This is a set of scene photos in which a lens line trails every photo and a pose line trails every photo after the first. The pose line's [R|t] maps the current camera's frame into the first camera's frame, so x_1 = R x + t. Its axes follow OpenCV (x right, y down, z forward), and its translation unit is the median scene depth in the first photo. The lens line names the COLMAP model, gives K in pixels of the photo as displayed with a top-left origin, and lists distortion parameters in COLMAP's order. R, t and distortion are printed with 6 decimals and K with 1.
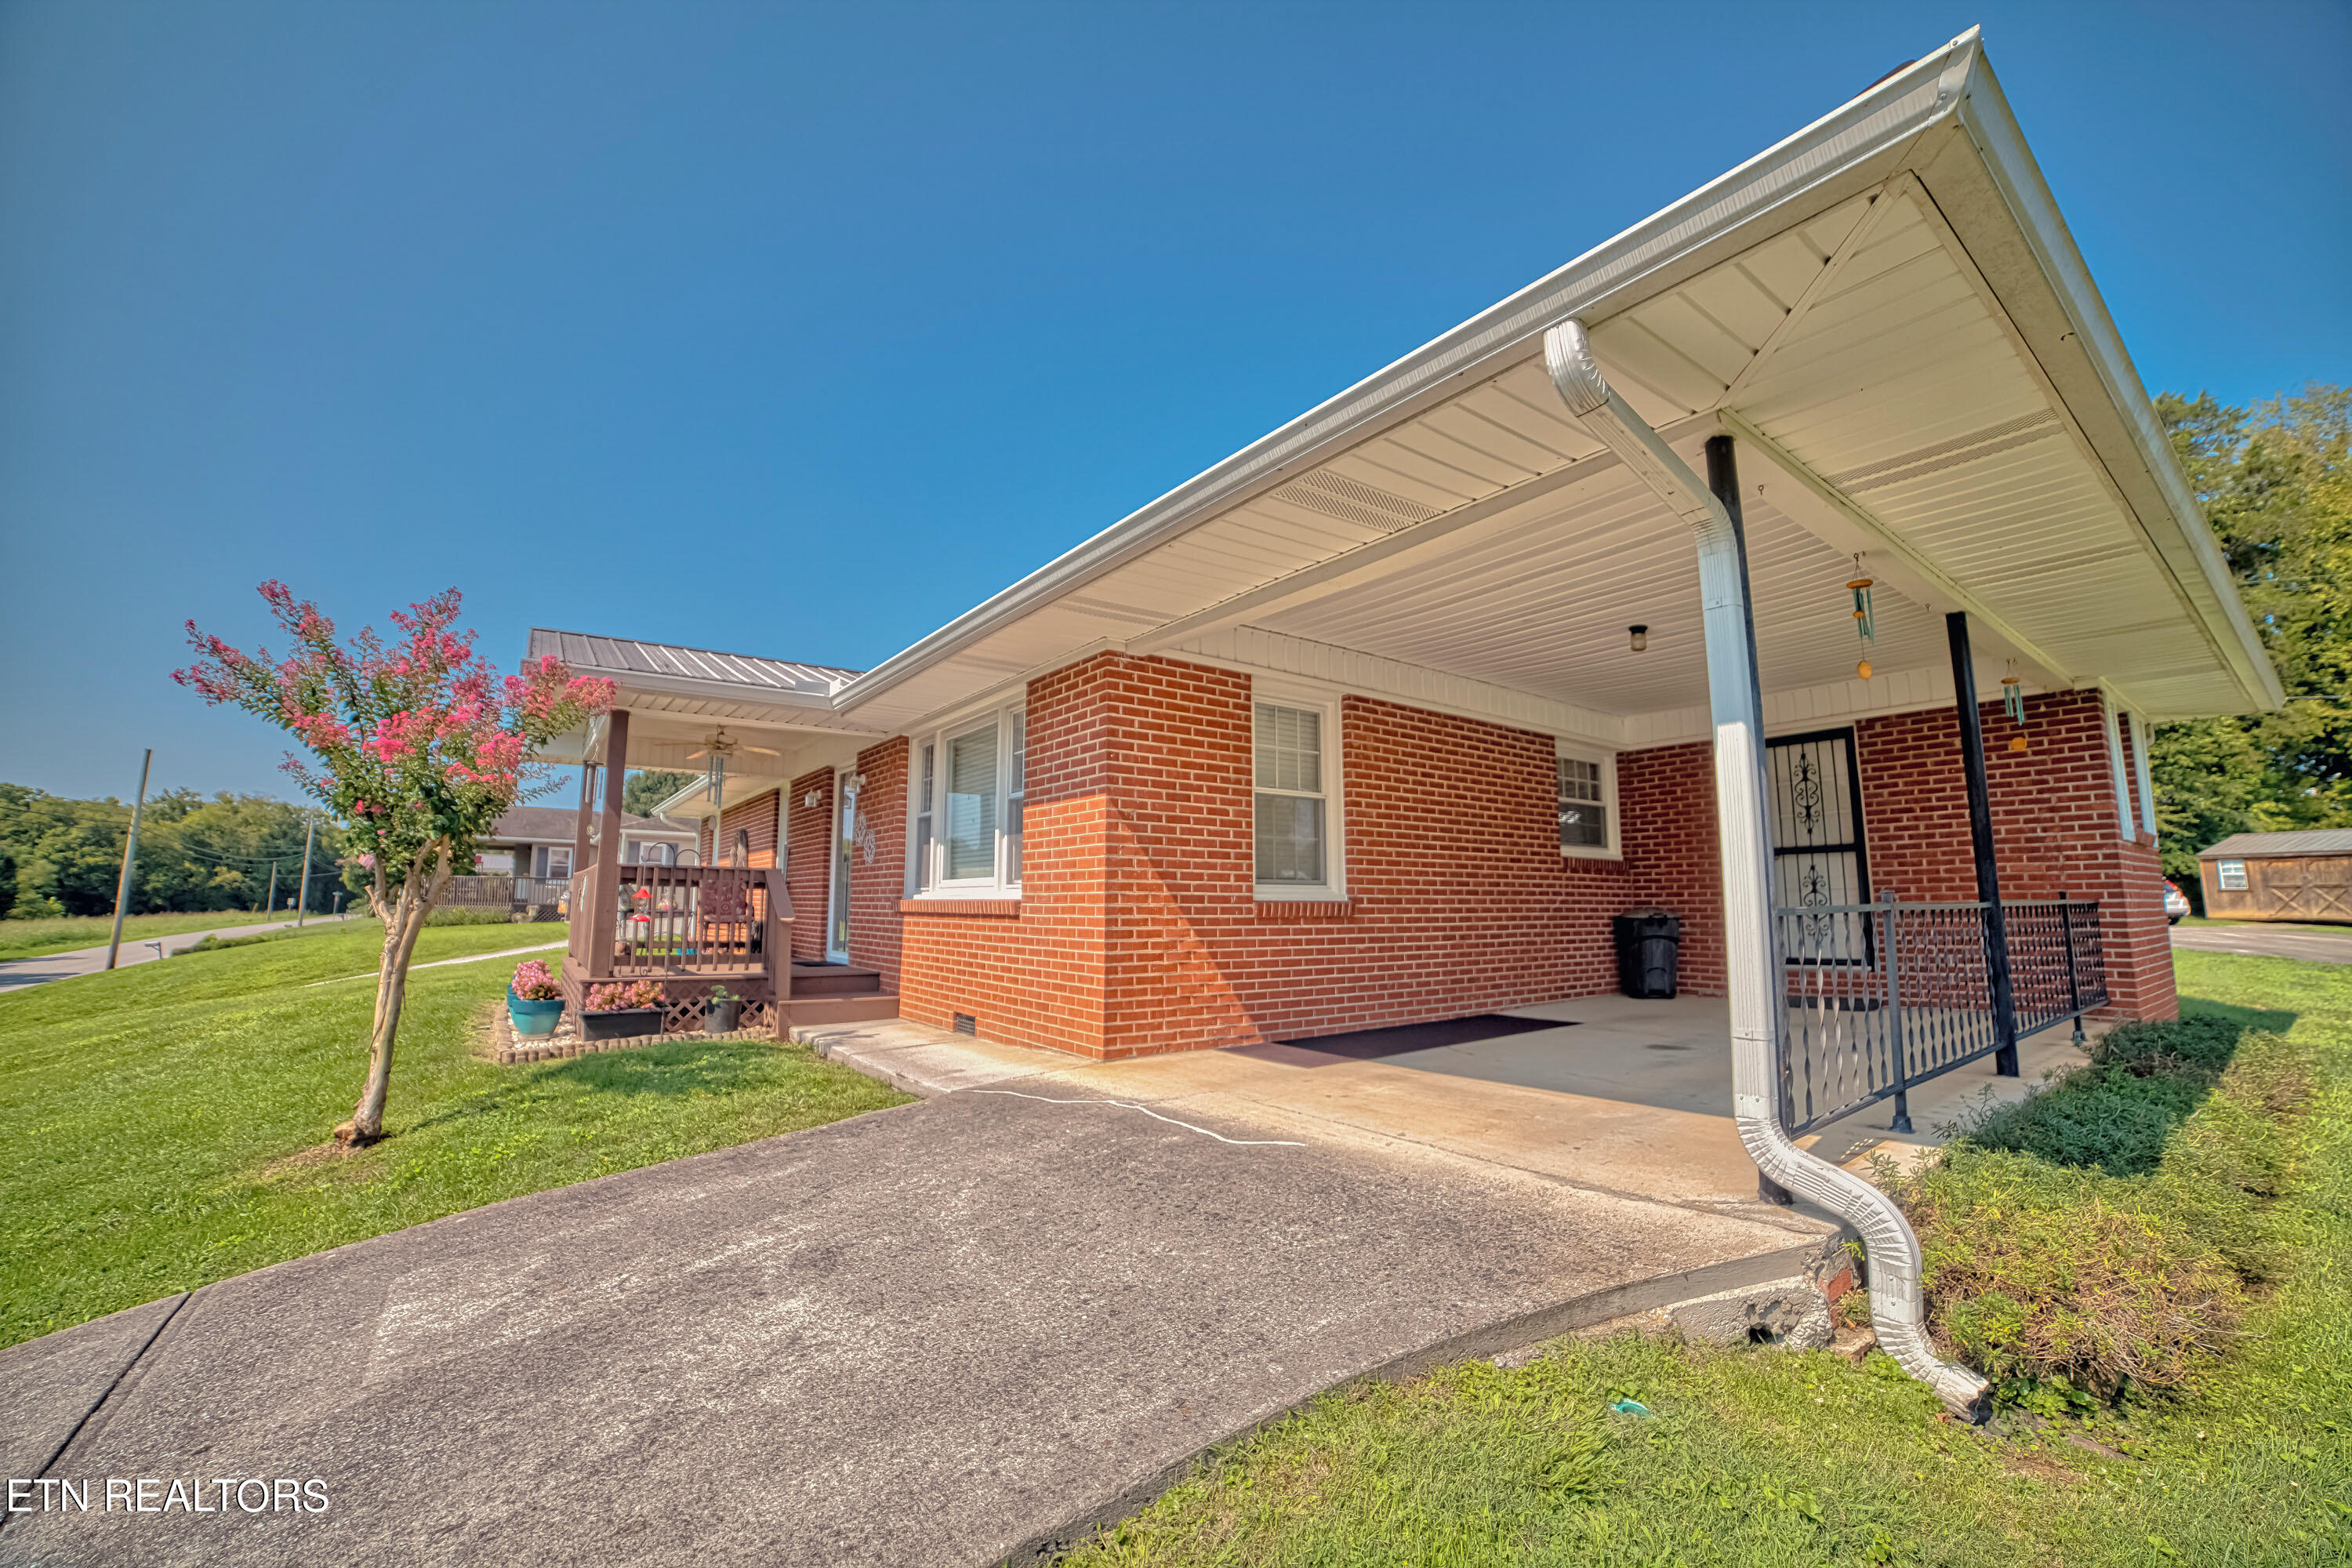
lens RADIAL K [[969.2, 0, 1179.1], [0, 969.2, 778.8], [0, 0, 1]] dist [-0.097359, 0.038291]
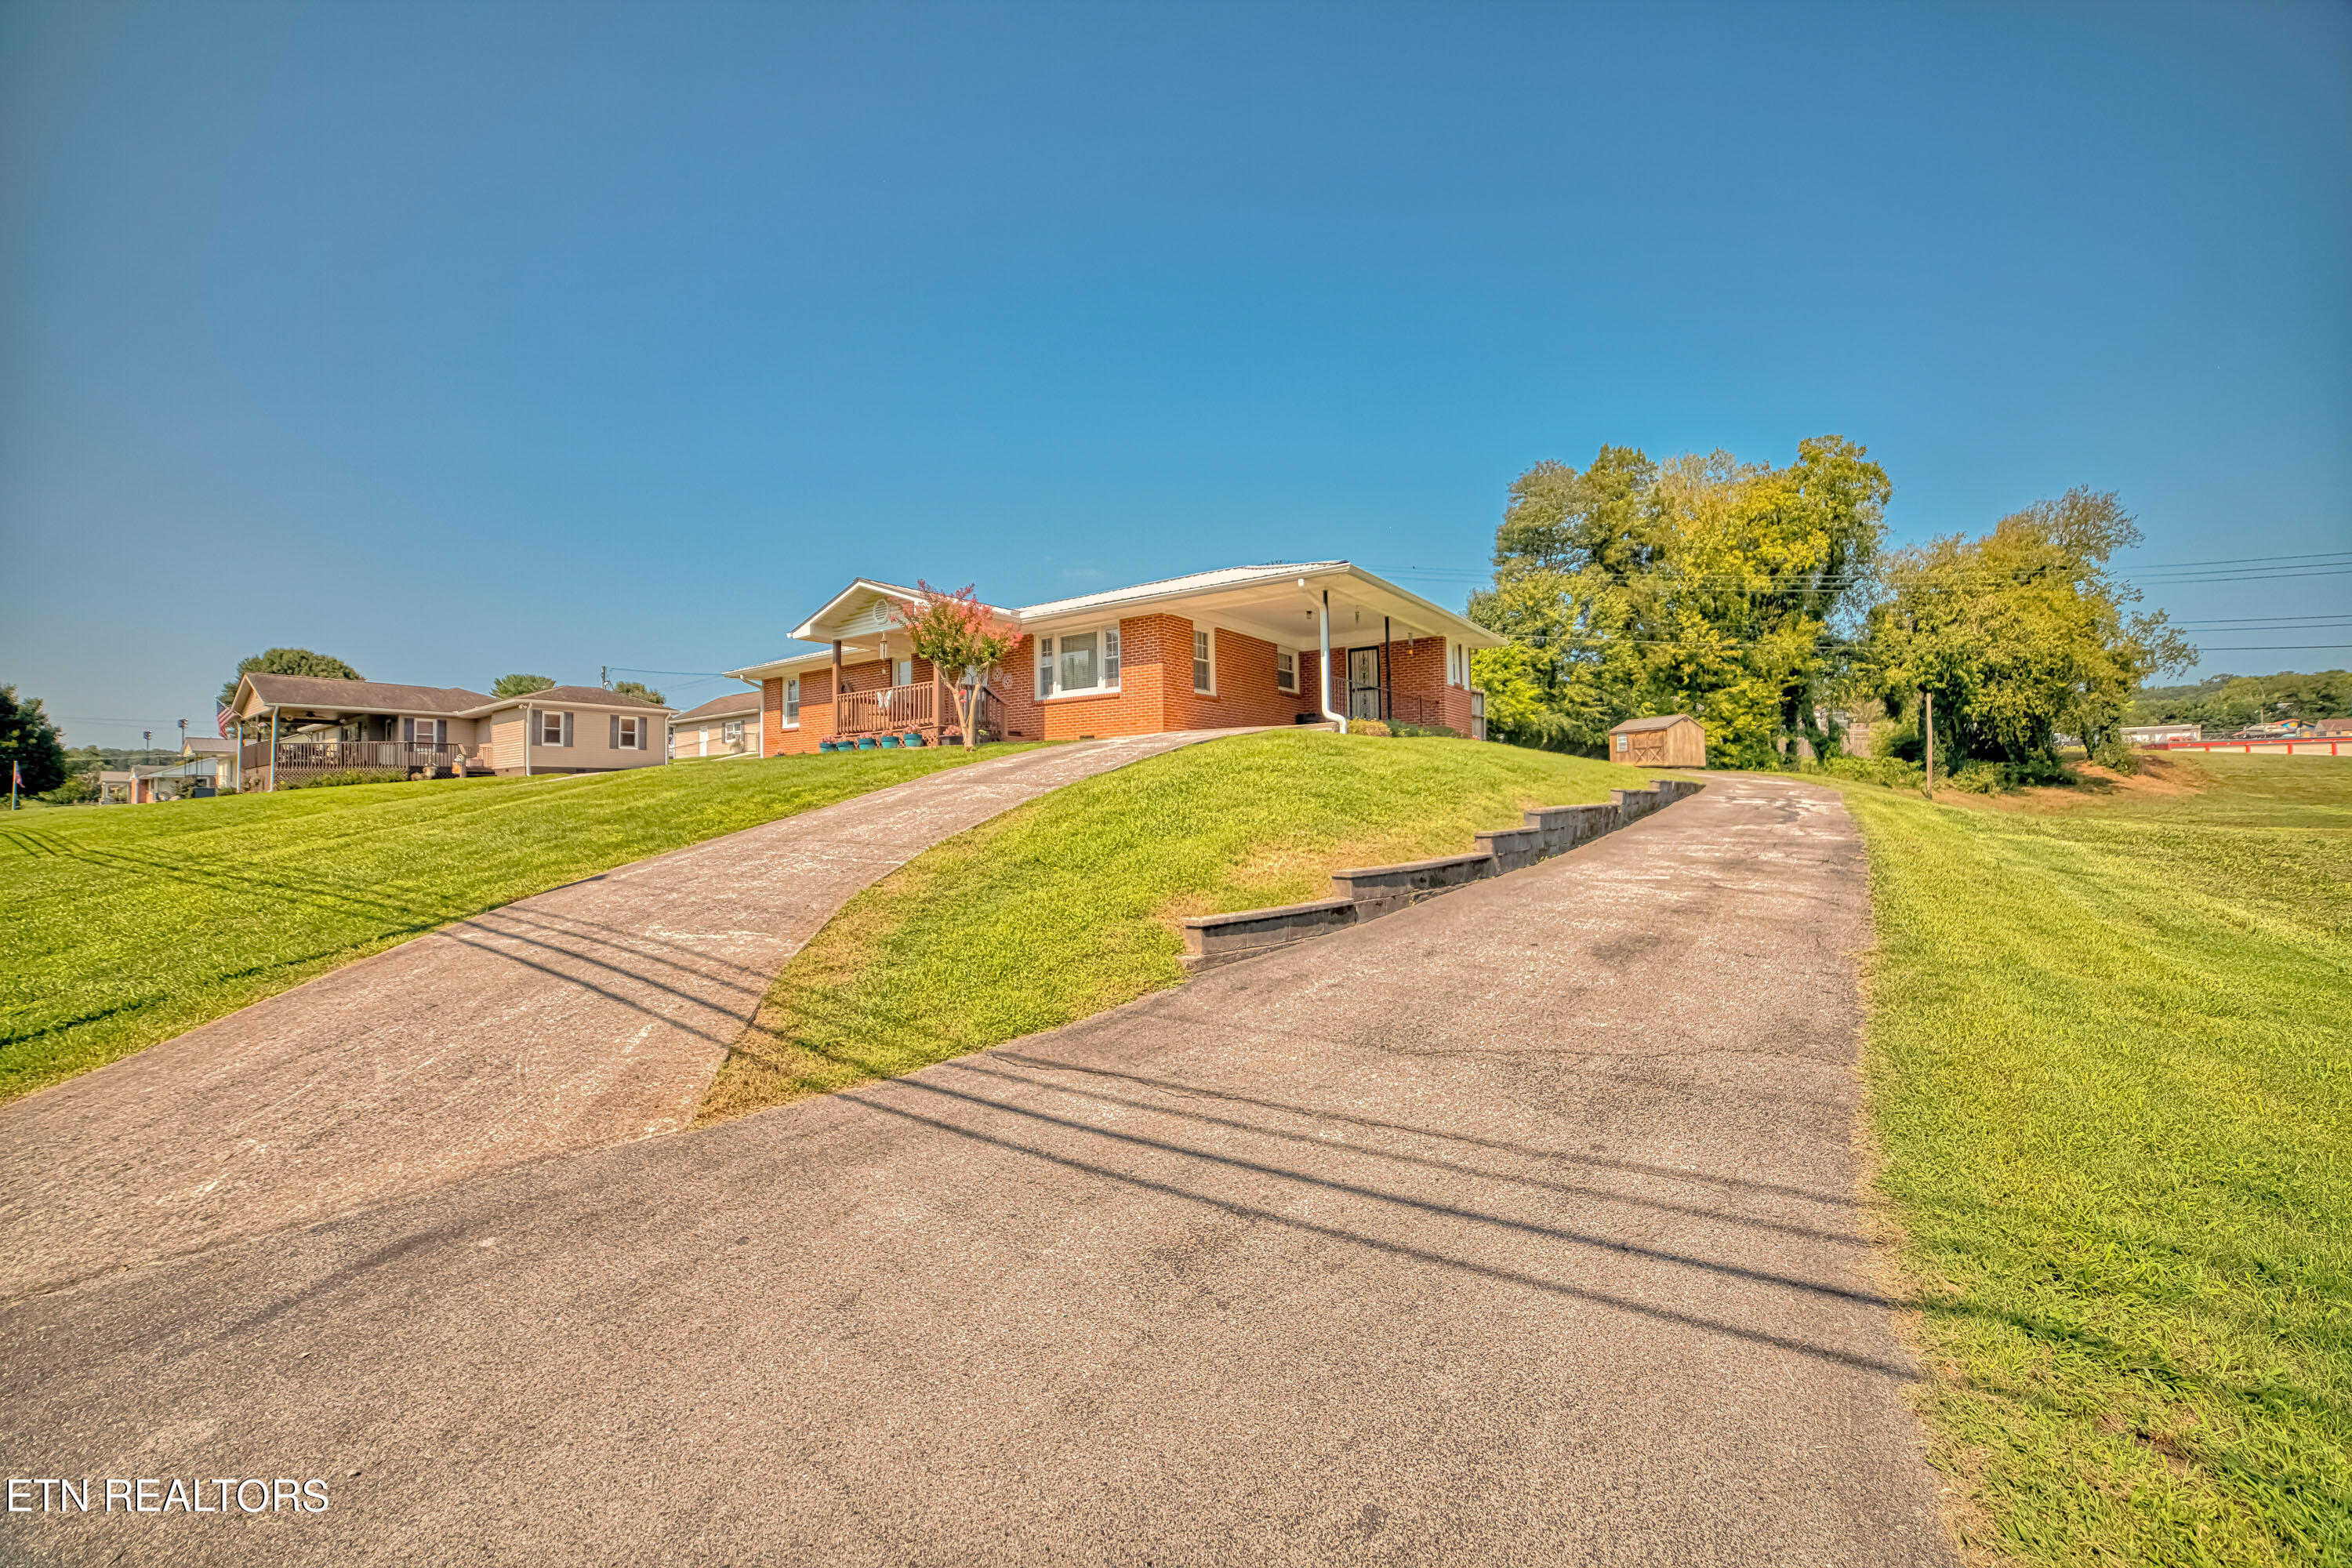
lens RADIAL K [[969.2, 0, 1179.1], [0, 969.2, 778.8], [0, 0, 1]] dist [-0.097359, 0.038291]
pose [[0.947950, -0.006163, 0.318360, -0.881972], [-0.025481, 0.995138, 0.095137, 0.094658], [-0.317399, -0.098297, 0.943184, -1.806360]]
